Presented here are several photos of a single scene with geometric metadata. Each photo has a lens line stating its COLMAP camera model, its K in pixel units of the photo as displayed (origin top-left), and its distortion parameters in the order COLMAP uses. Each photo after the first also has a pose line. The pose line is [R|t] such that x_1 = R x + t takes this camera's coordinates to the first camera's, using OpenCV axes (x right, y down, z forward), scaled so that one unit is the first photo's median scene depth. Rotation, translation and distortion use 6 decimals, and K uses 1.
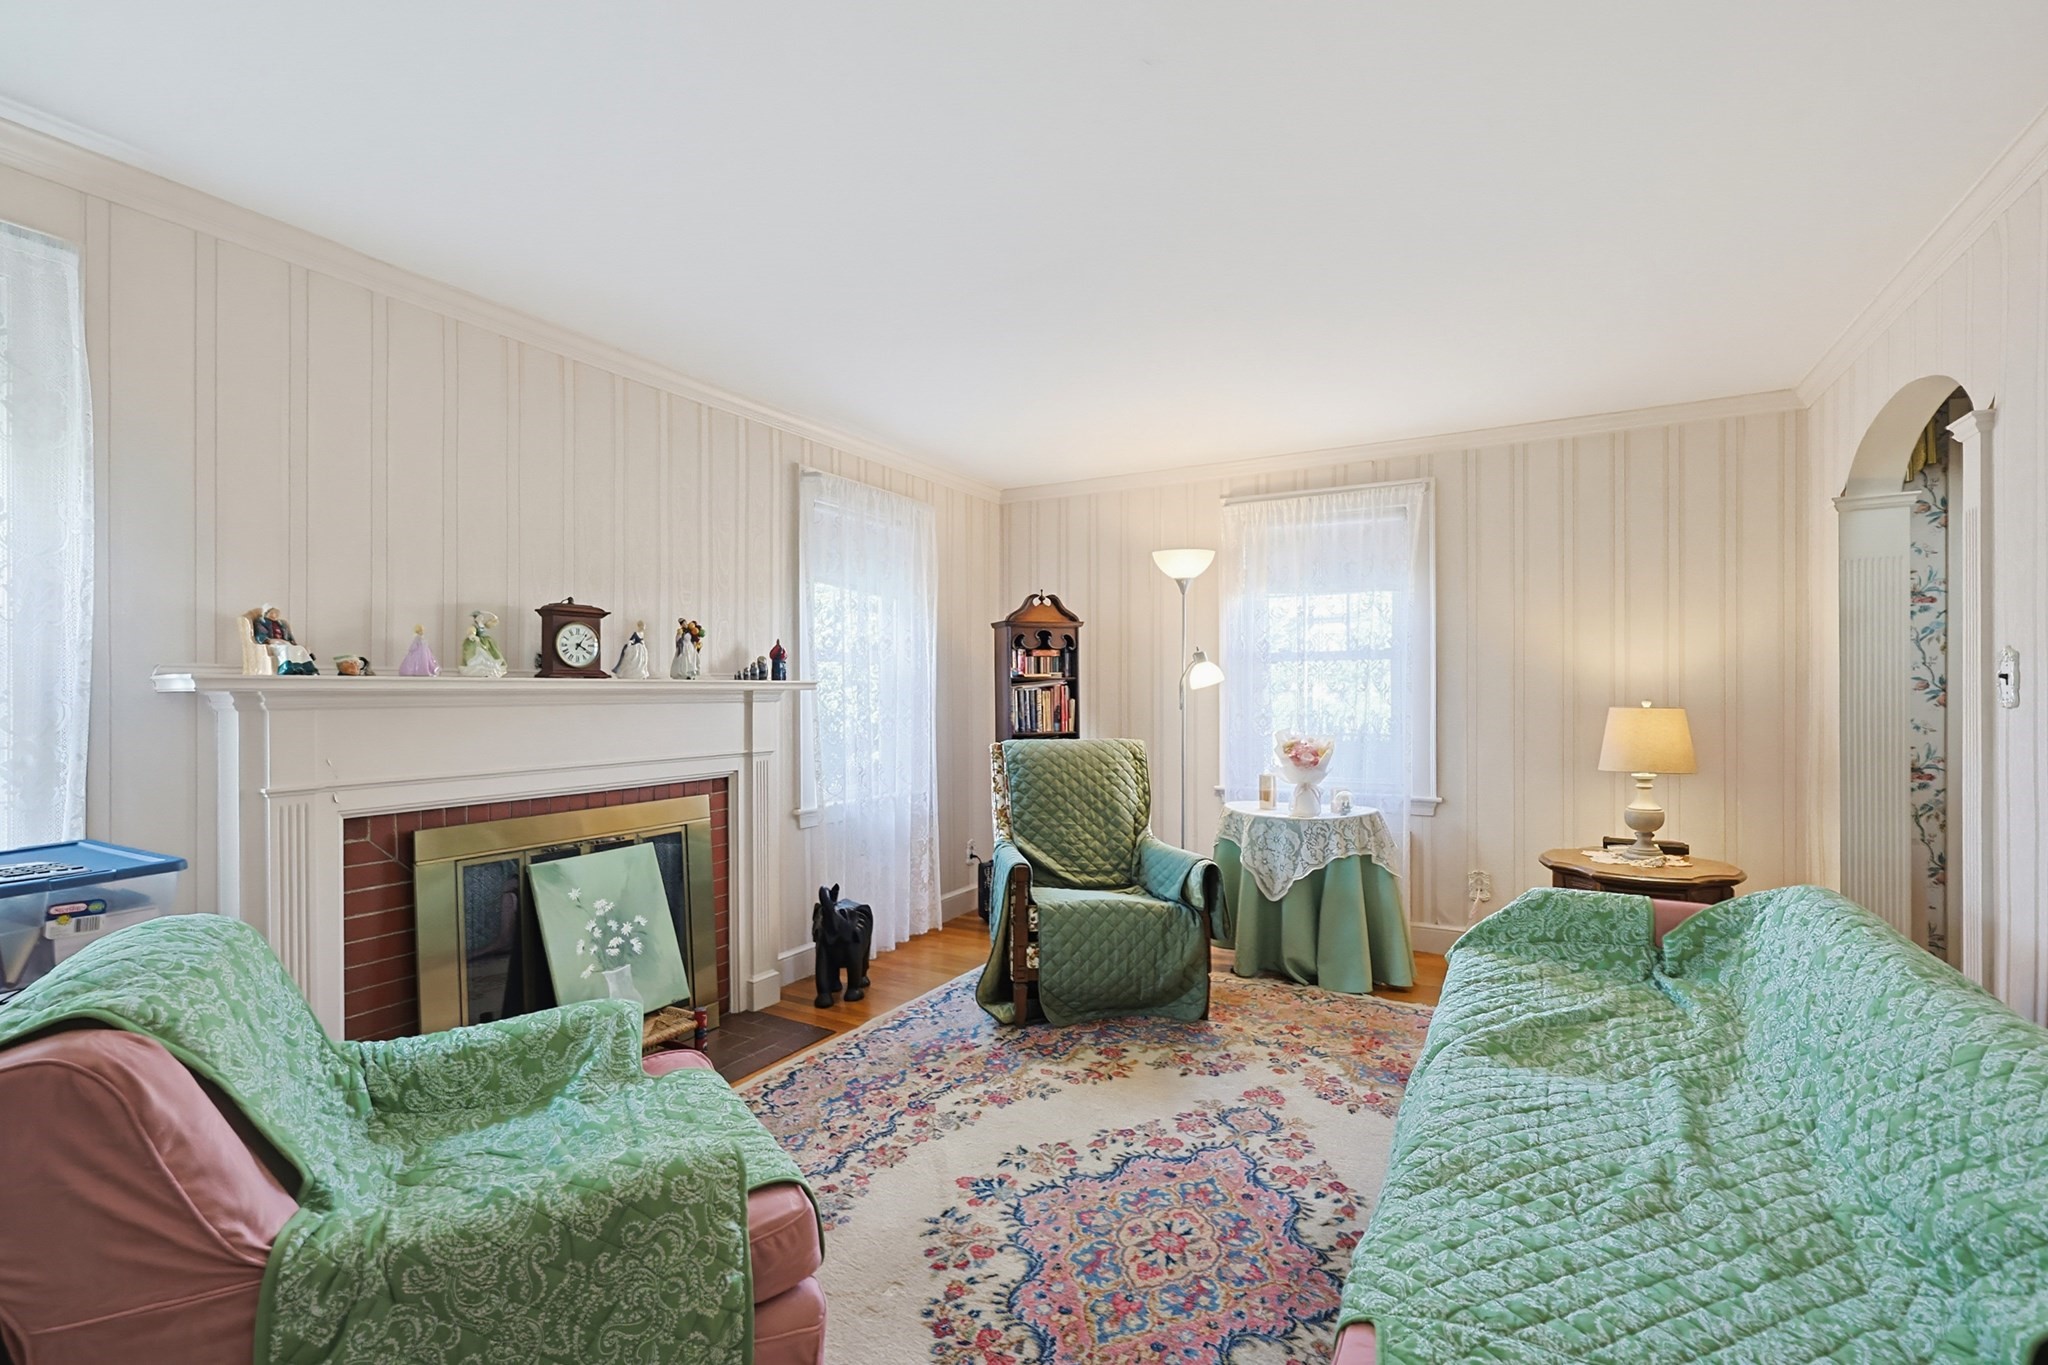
lens RADIAL K [[894.7, 0, 1028.1], [0, 894.7, 705.7], [0, 0, 1]] dist [0.001049, 0.000241]
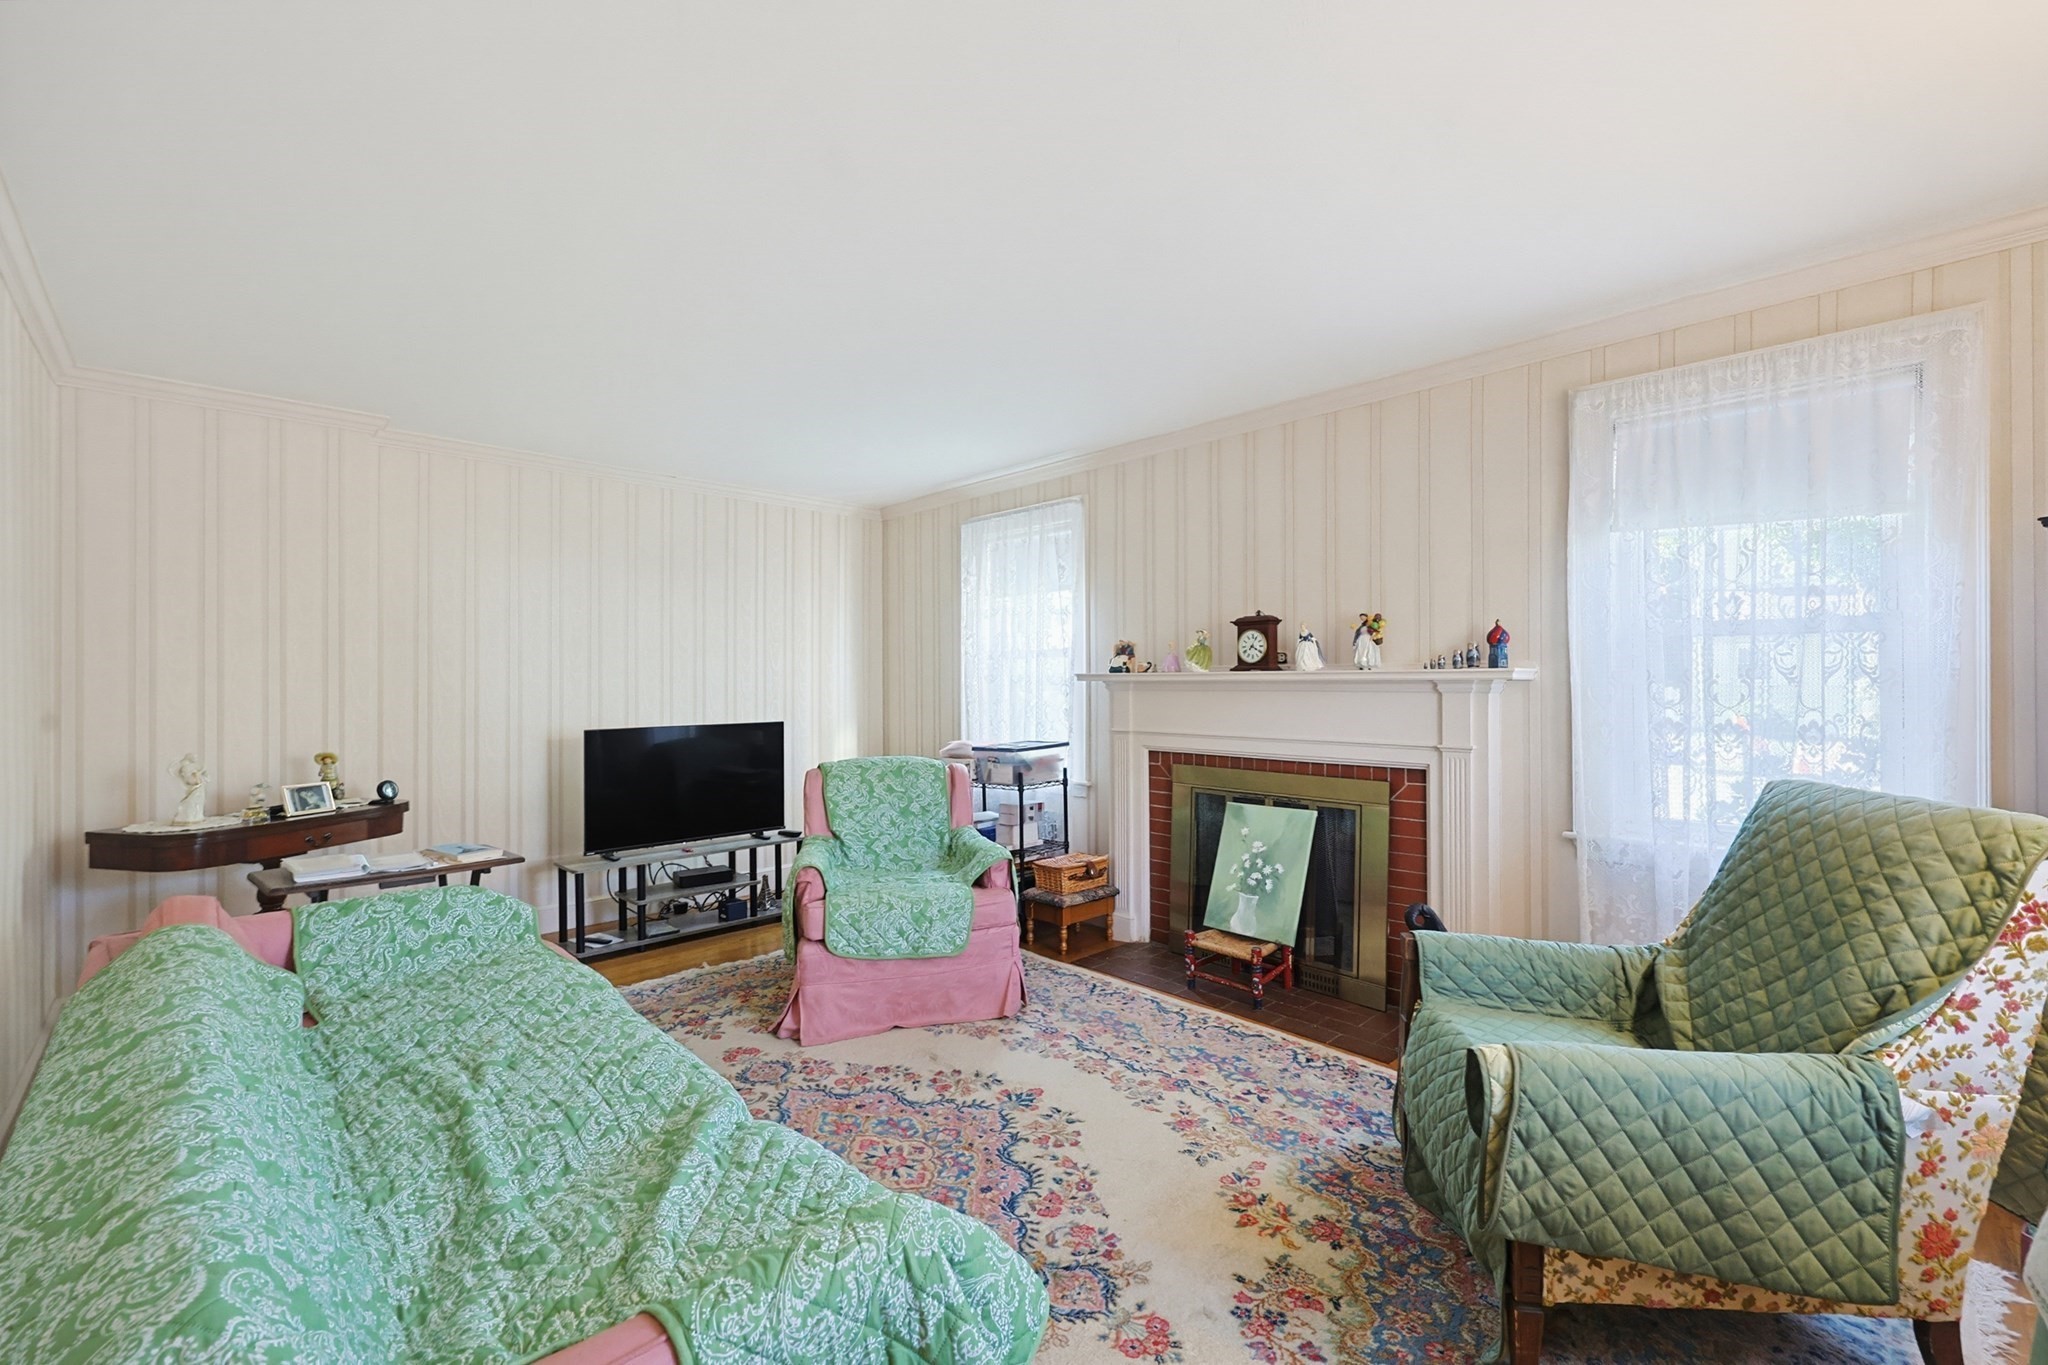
lens RADIAL K [[868.3, 0, 1033.8], [0, 868.3, 681.5], [0, 0, 1]] dist [-0.000782, 0.000073]
pose [[-0.285524, 0.002457, -0.958368, 0.812922], [-0.013863, 0.999882, 0.006693, -0.019084], [0.958271, 0.015197, -0.285456, 1.029378]]
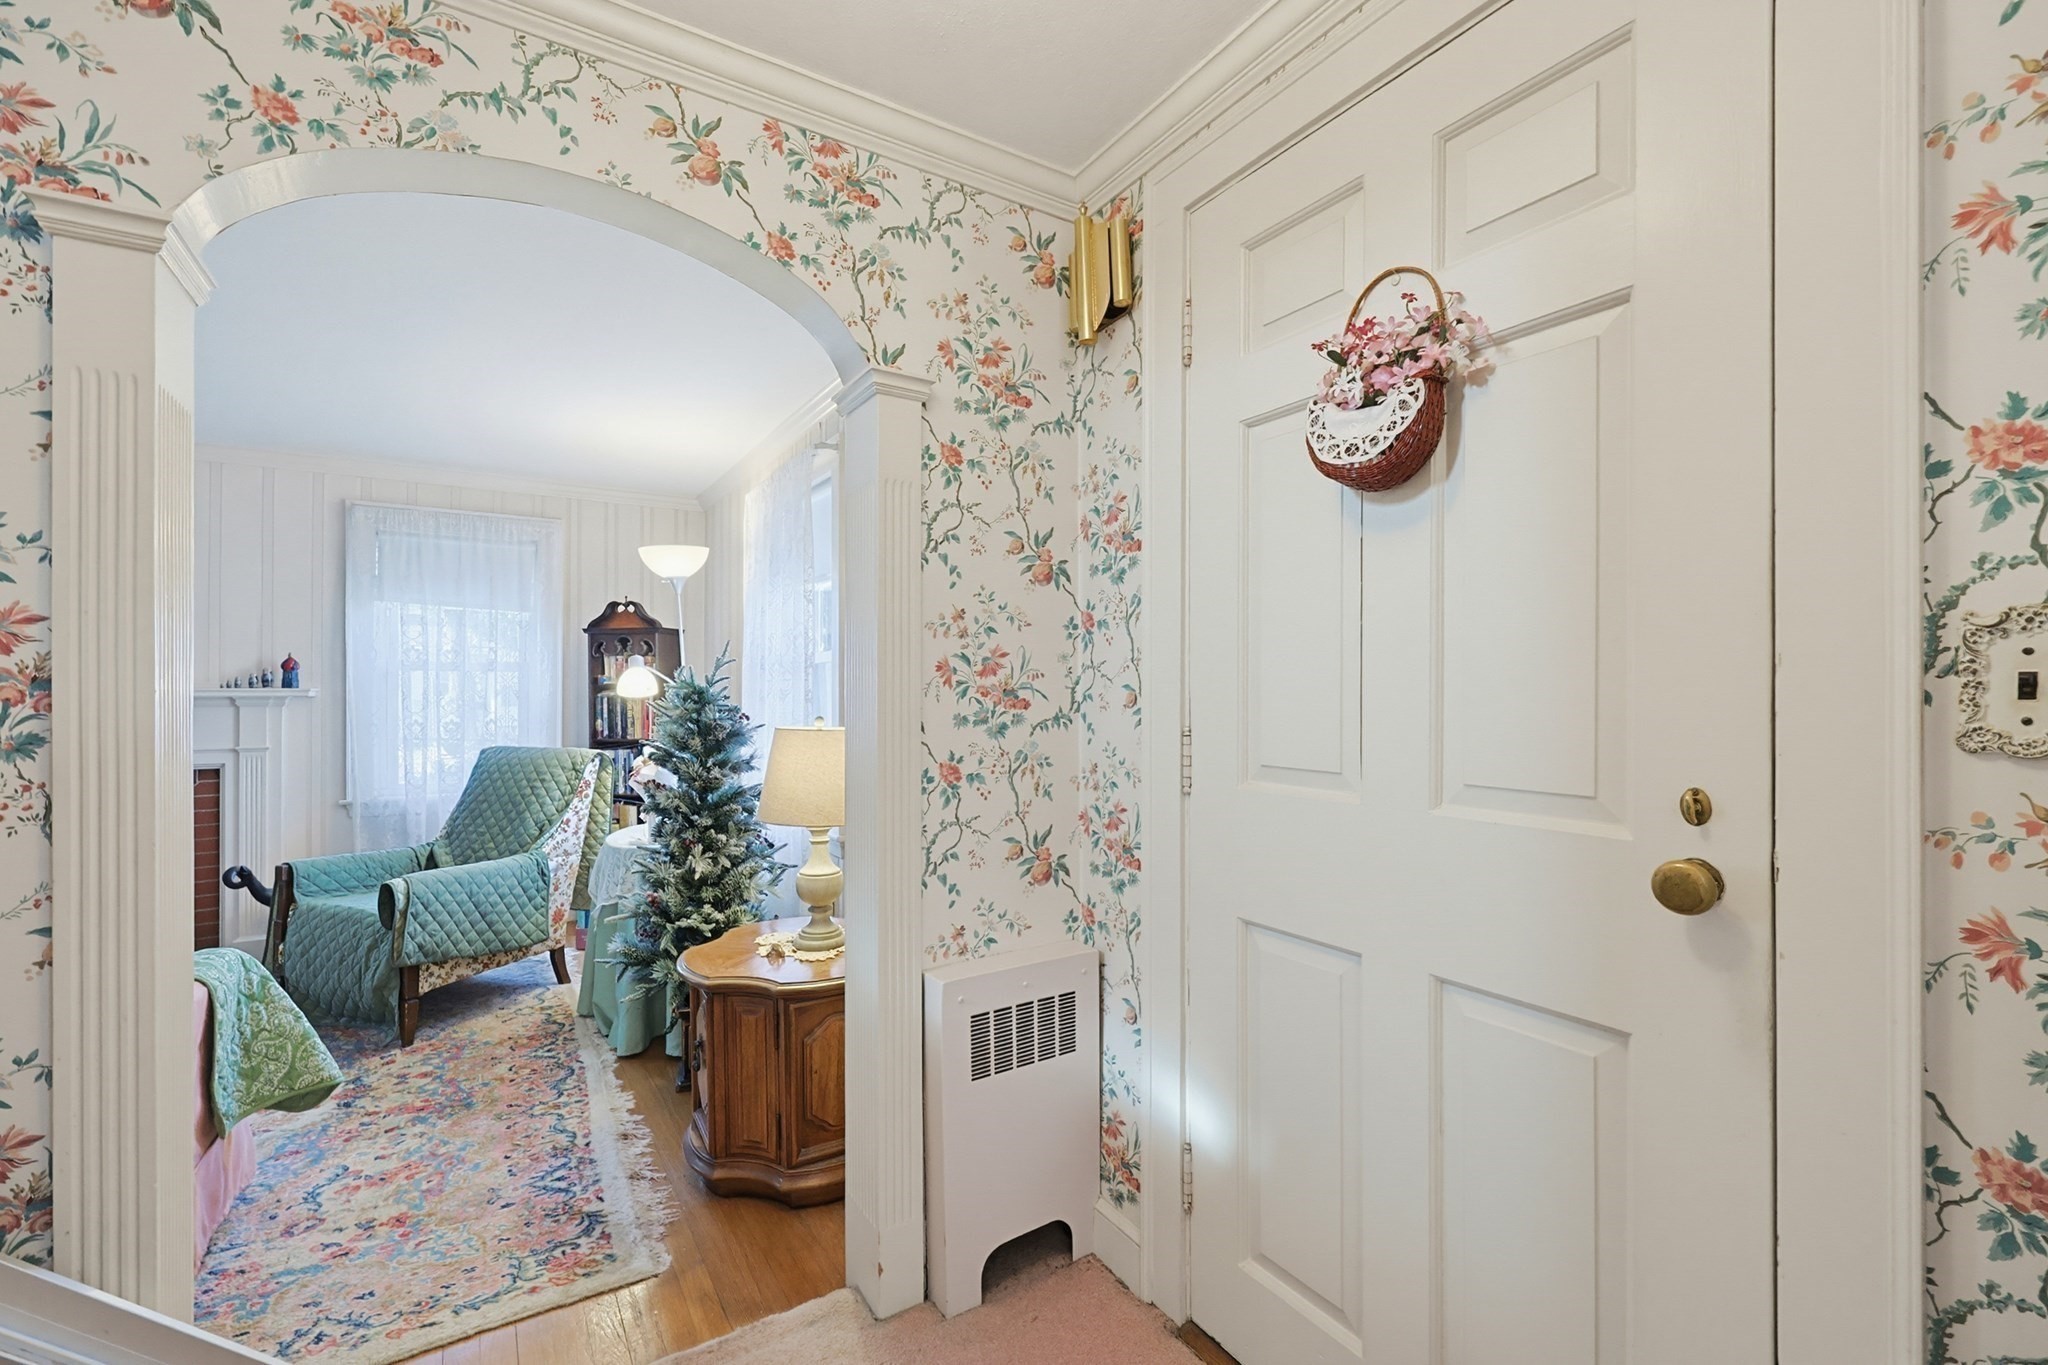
lens RADIAL K [[879.1, 0, 1024.6], [0, 879.1, 688.3], [0, 0, 1]] dist [0.002111, 0.000129]
pose [[0.875186, -0.002133, -0.483781, 1.420370], [-0.009782, 0.999708, -0.022104, -0.015229], [0.483687, 0.024077, 0.874910, 0.577185]]
